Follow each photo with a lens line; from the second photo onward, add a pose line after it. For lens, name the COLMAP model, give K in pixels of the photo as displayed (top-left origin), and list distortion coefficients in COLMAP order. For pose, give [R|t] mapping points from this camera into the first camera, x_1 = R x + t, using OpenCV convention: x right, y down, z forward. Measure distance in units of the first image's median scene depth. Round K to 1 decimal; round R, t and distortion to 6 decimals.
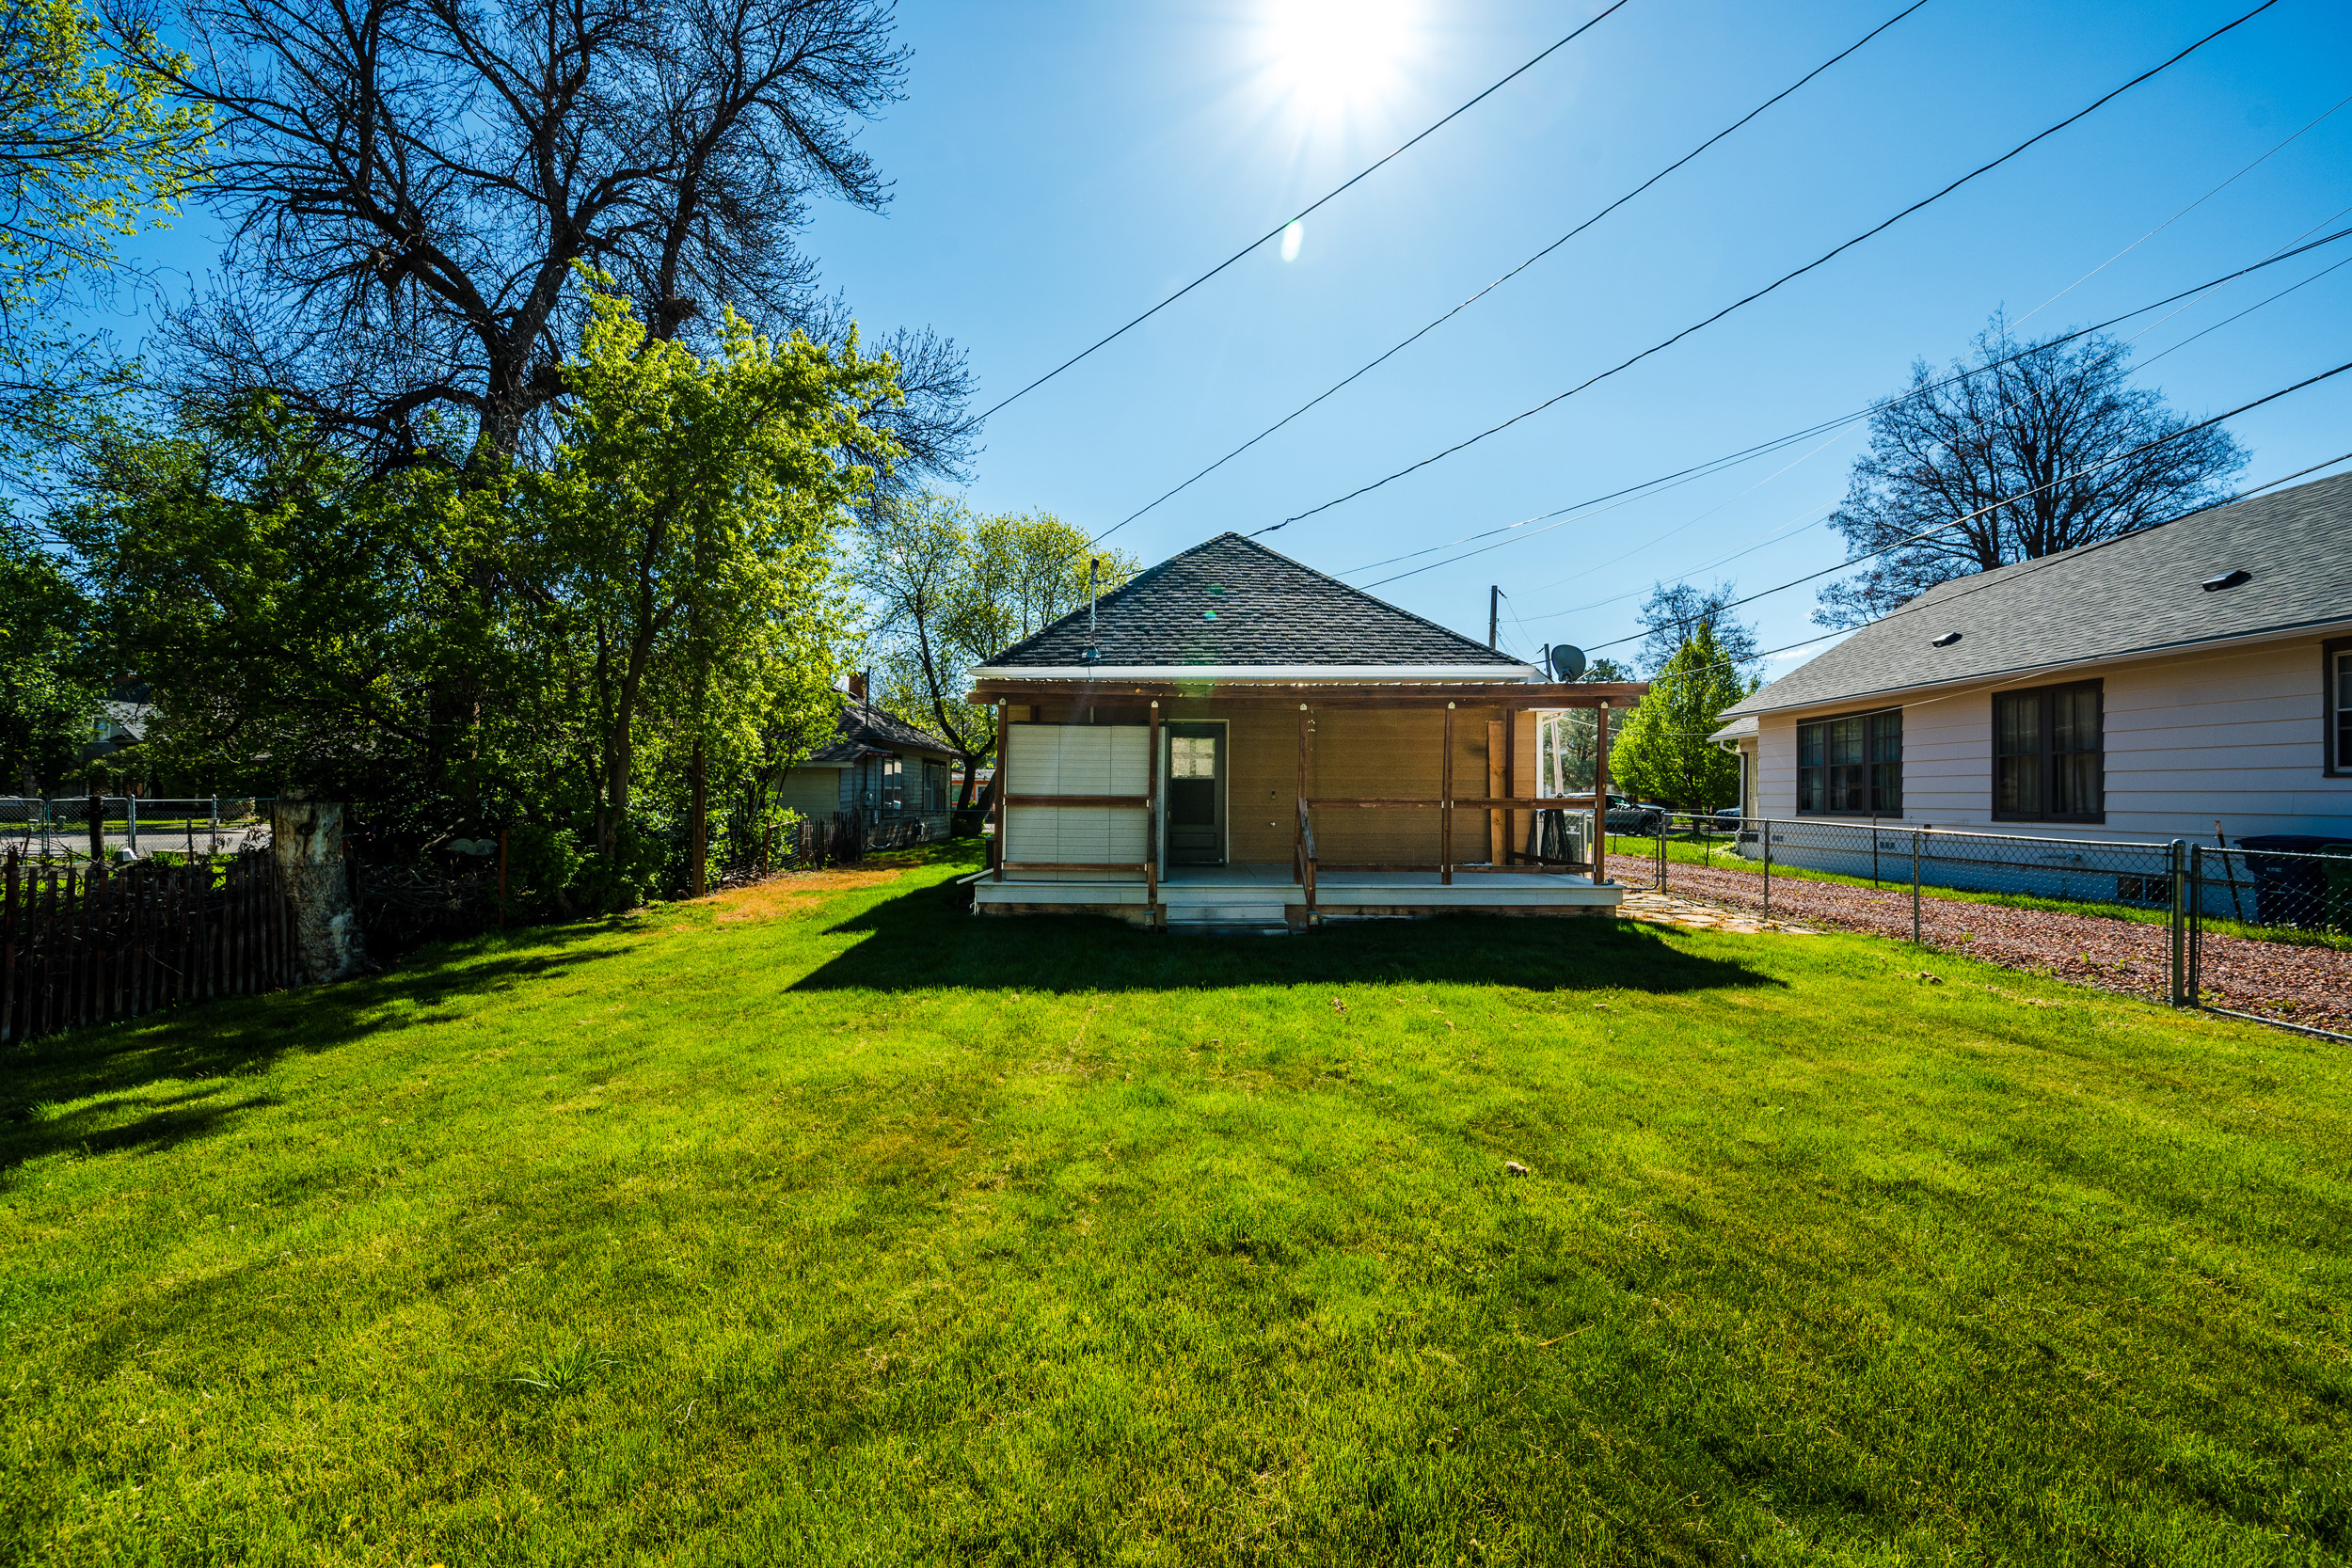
lens RADIAL K [[926.1, 0, 1176.0], [0, 926.1, 784.0], [0, 0, 1]] dist [-0.000011, -0.000143]
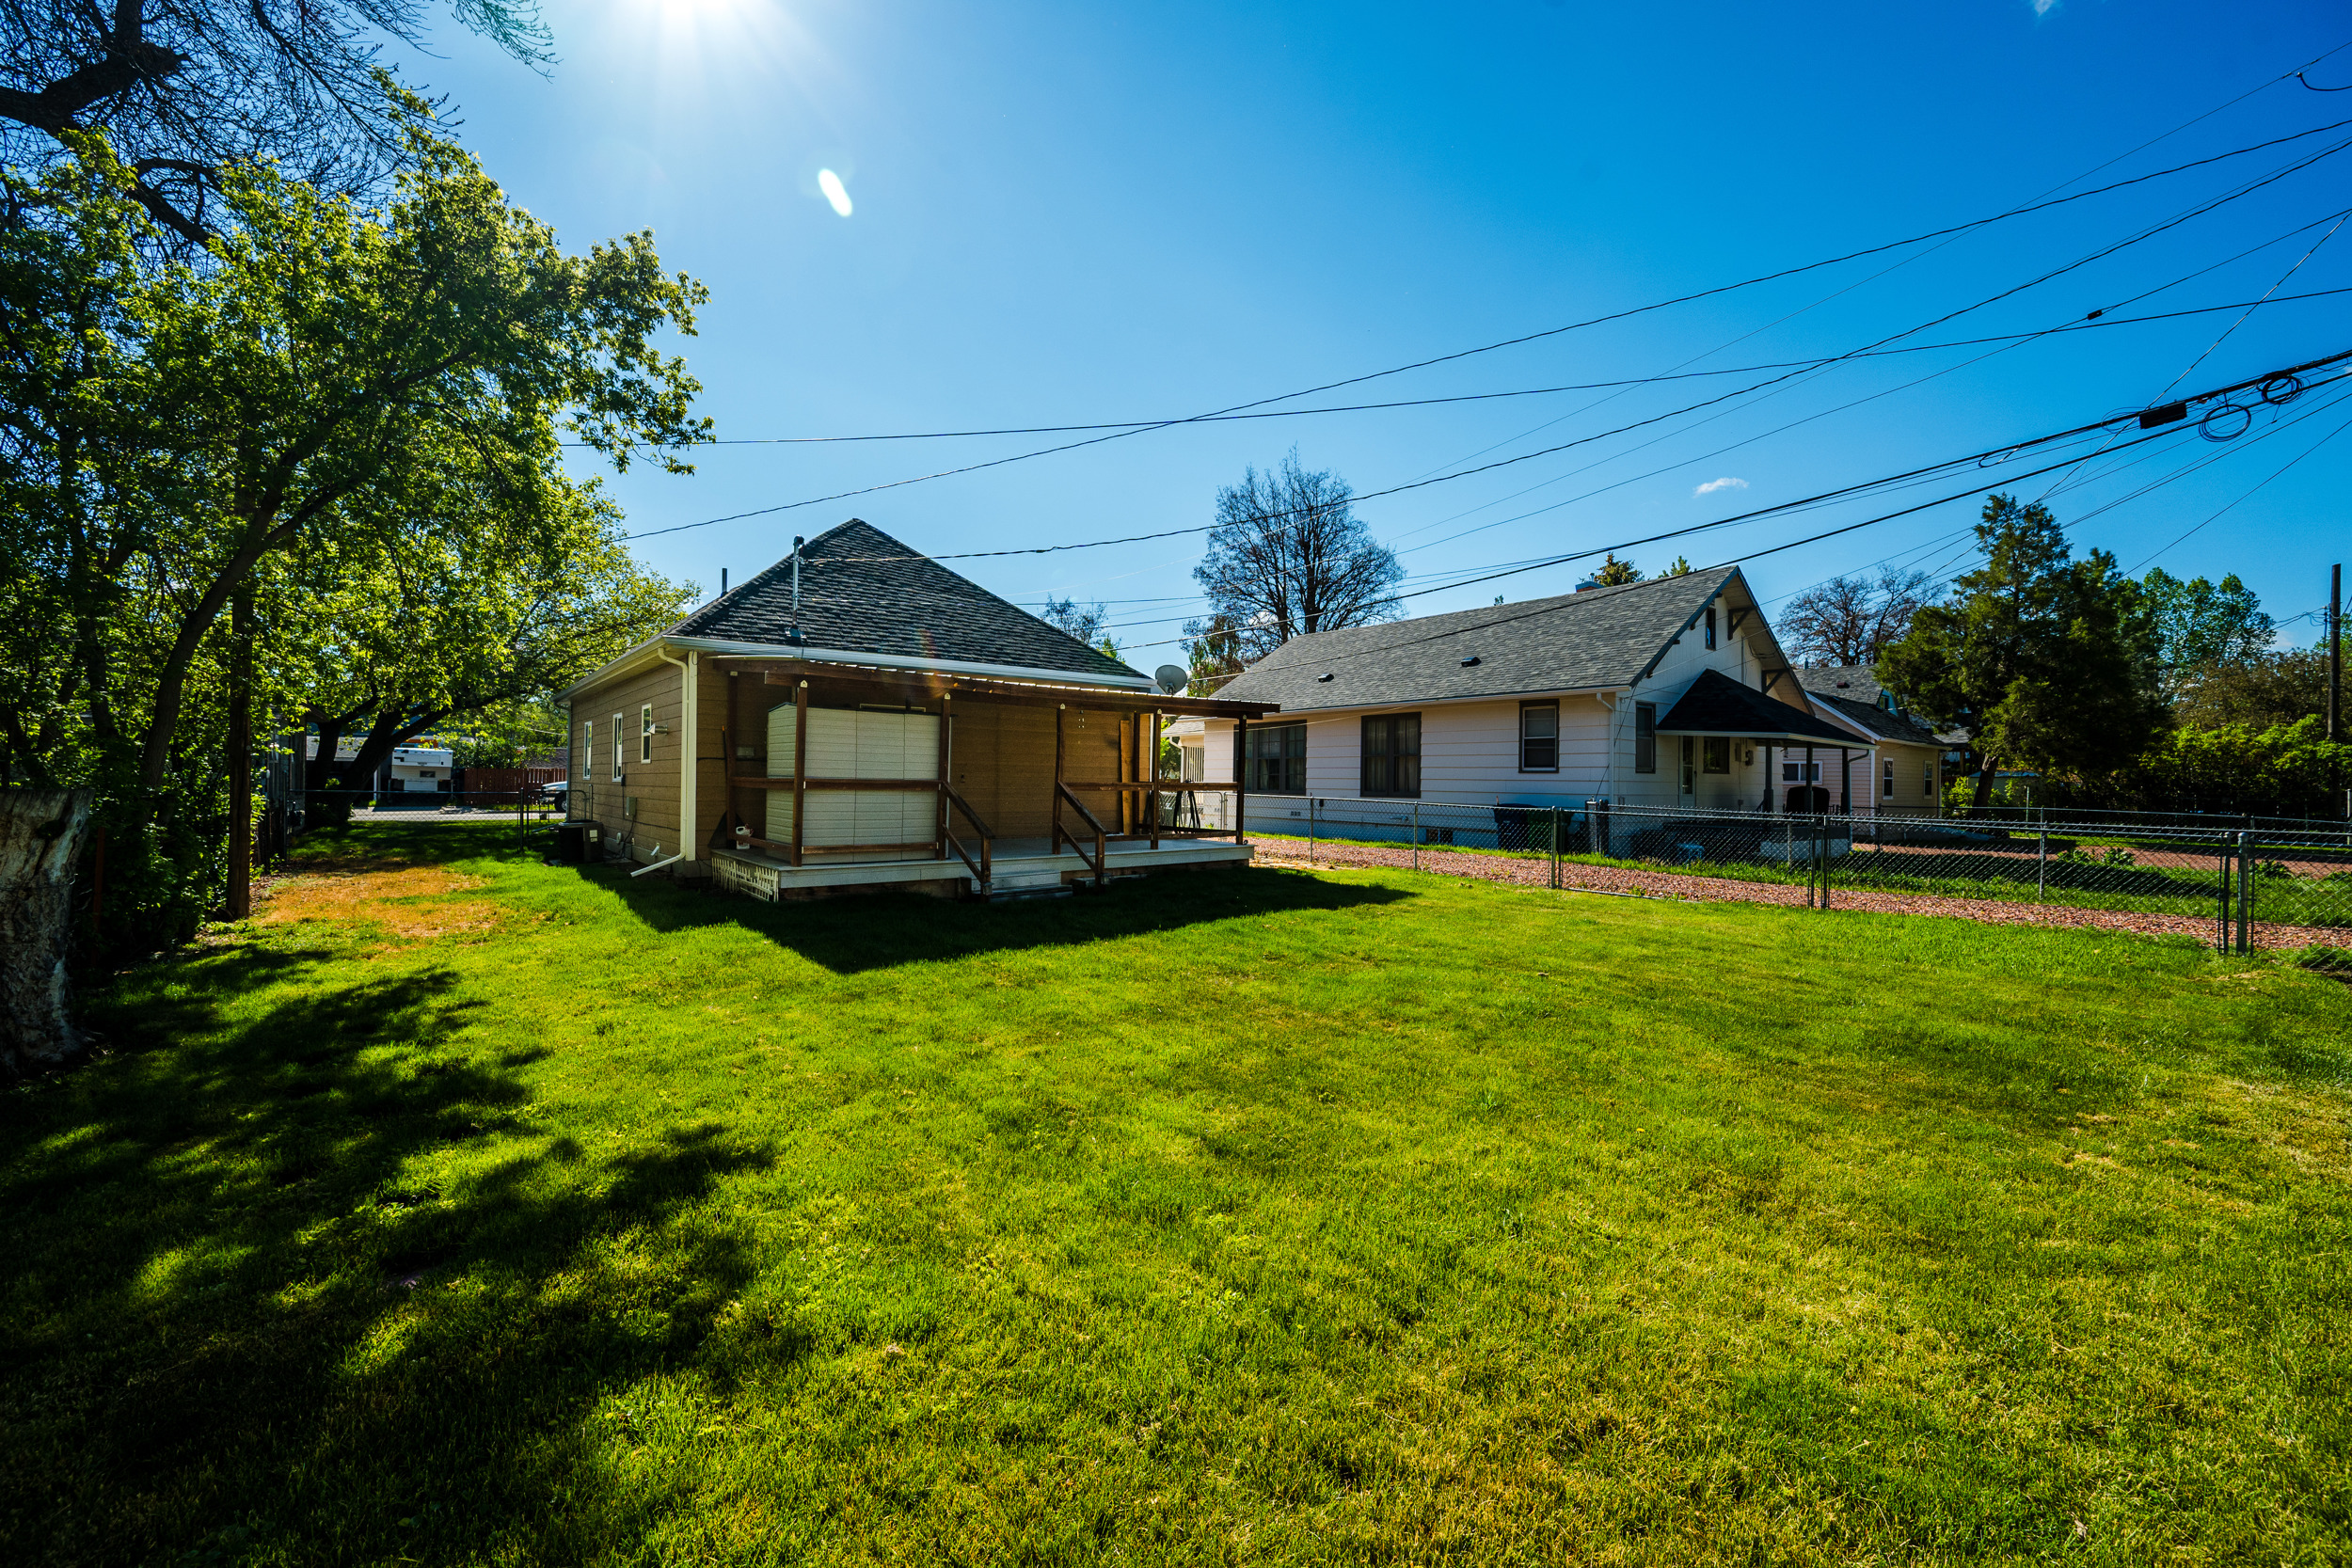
lens RADIAL K [[906.0, 0, 1176.0], [0, 906.0, 784.0], [0, 0, 1]] dist [-0.001862, -0.000899]
pose [[0.773846, 0.001446, 0.633373, -0.391760], [-0.016115, 0.999719, 0.017406, -0.004411], [-0.633169, -0.023677, 0.773651, 0.000090]]
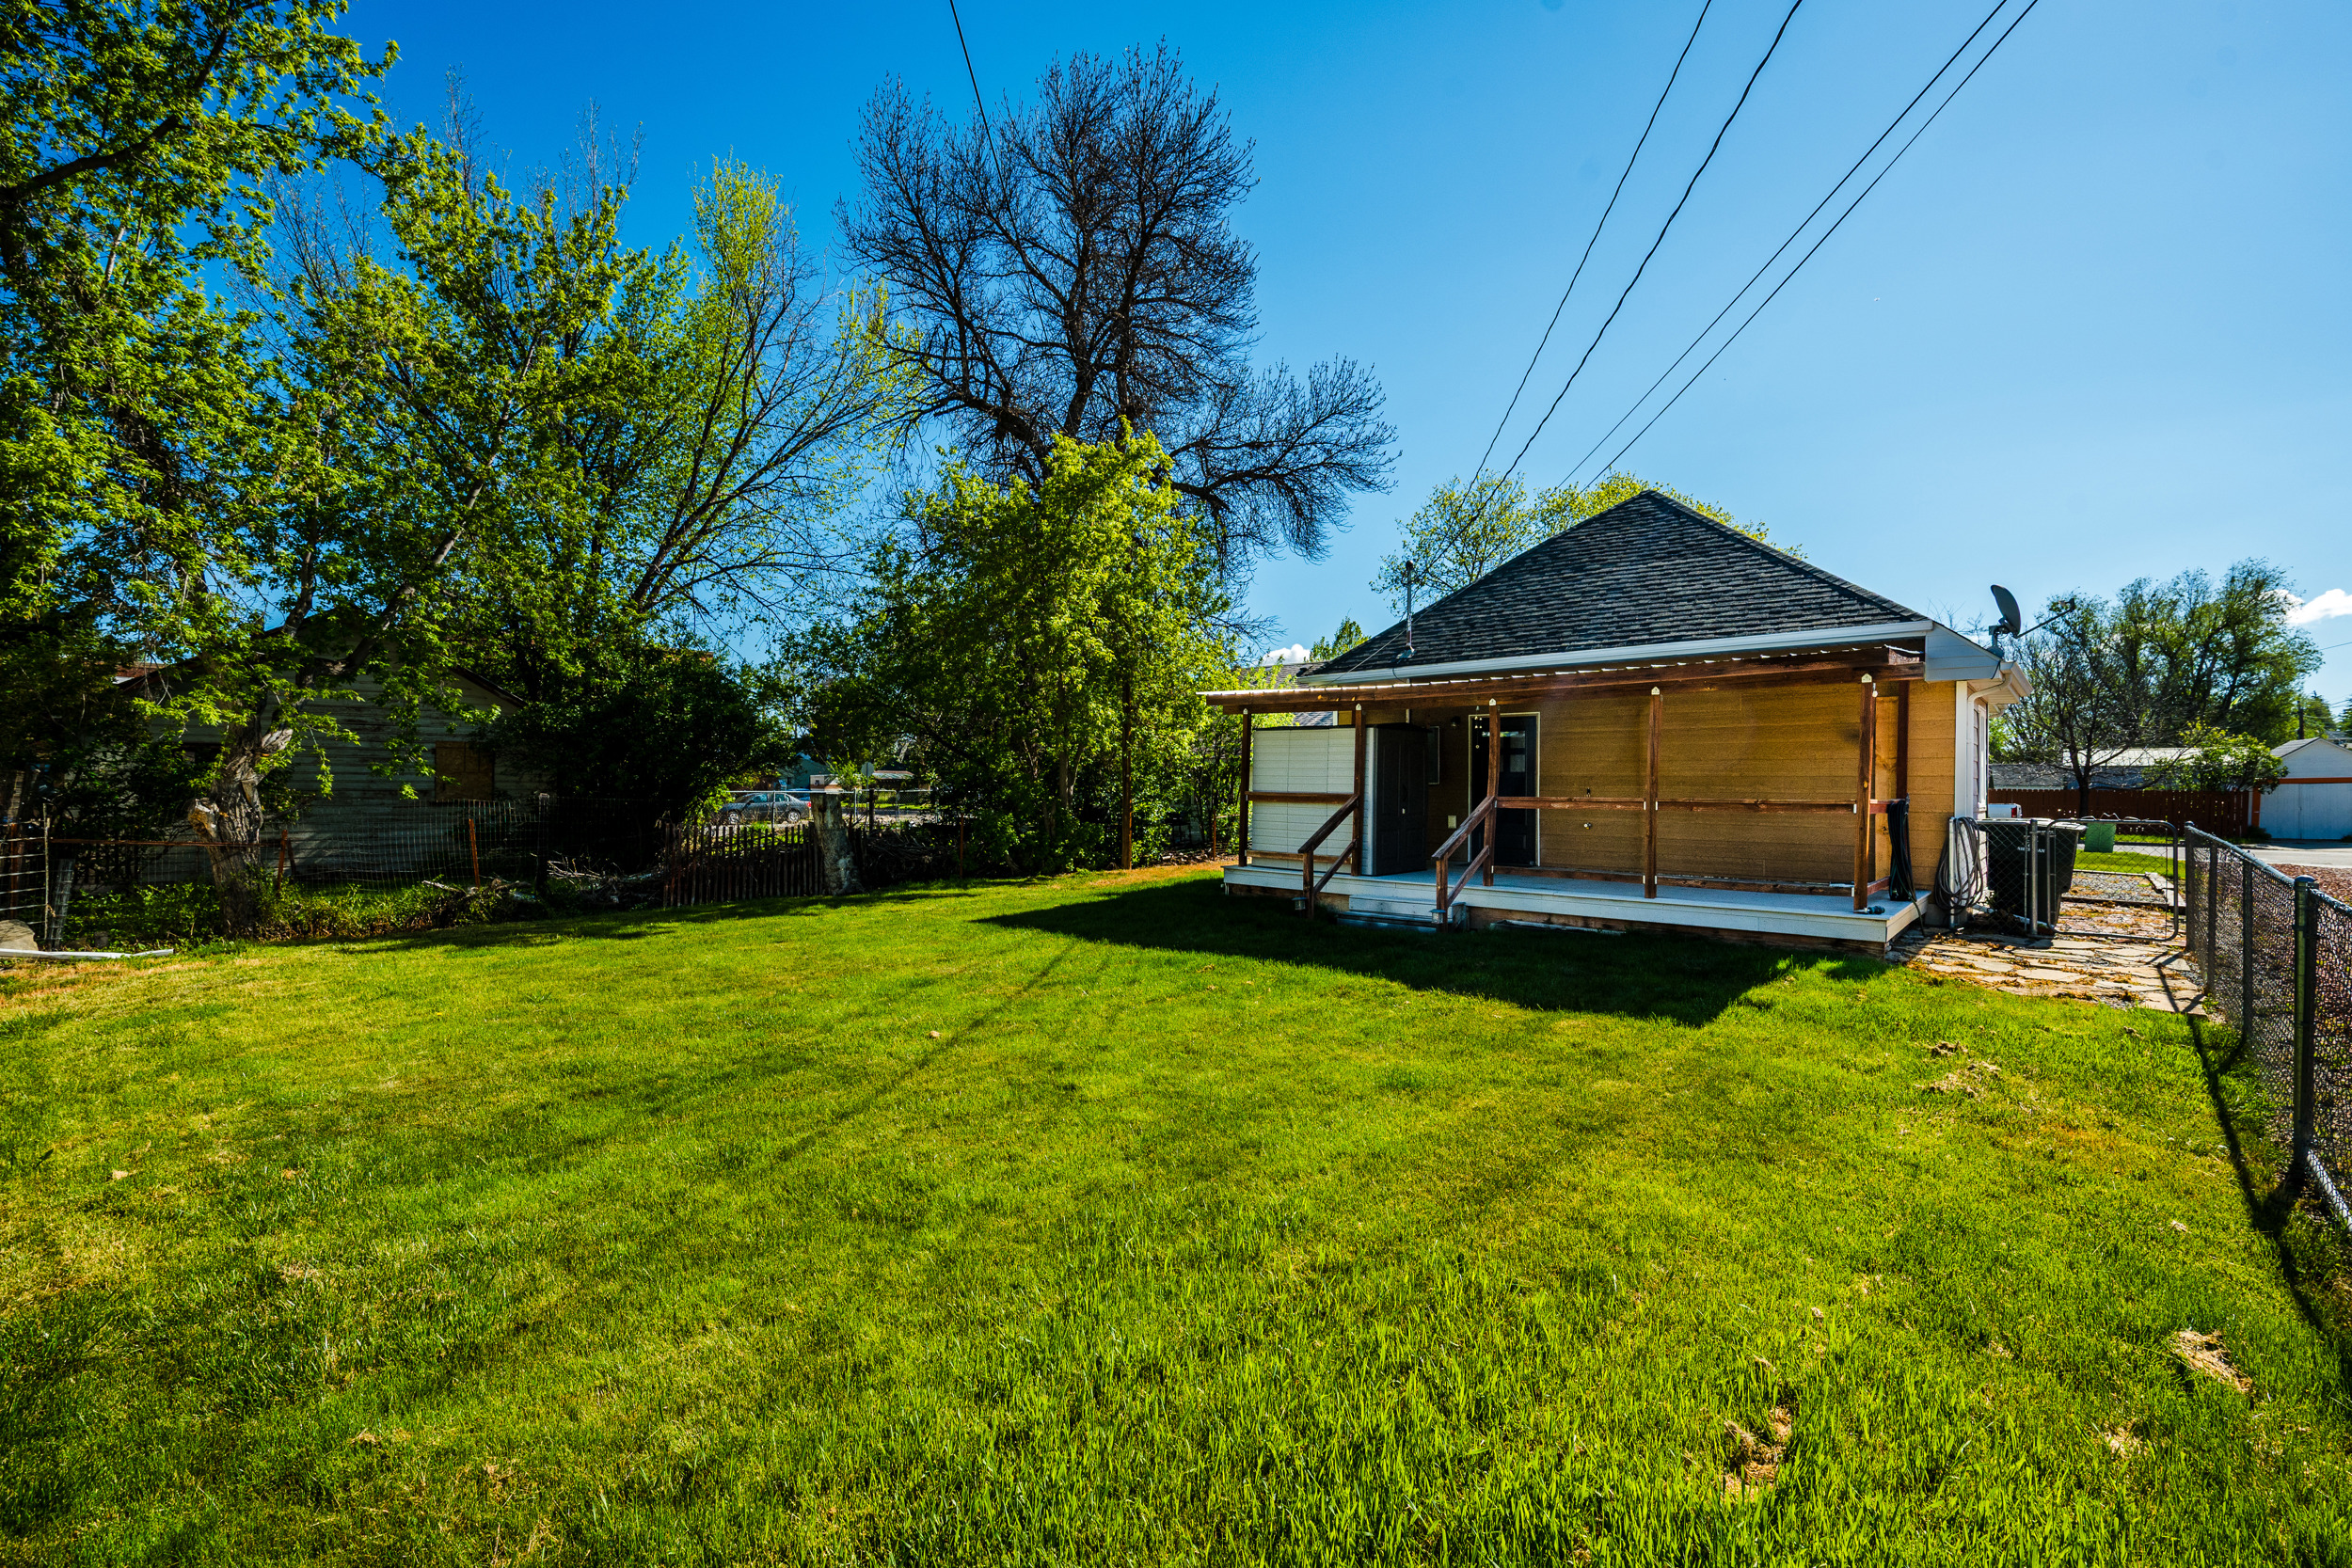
lens RADIAL K [[1012.6, 0, 1196.6], [0, 1012.6, 791.7], [0, 0, 1]] dist [0.000264, 0.000005]
pose [[0.747933, 0.004955, -0.663756, 0.483244], [0.002270, 0.999947, 0.010022, -0.000972], [0.663770, -0.009003, 0.747882, 0.009986]]
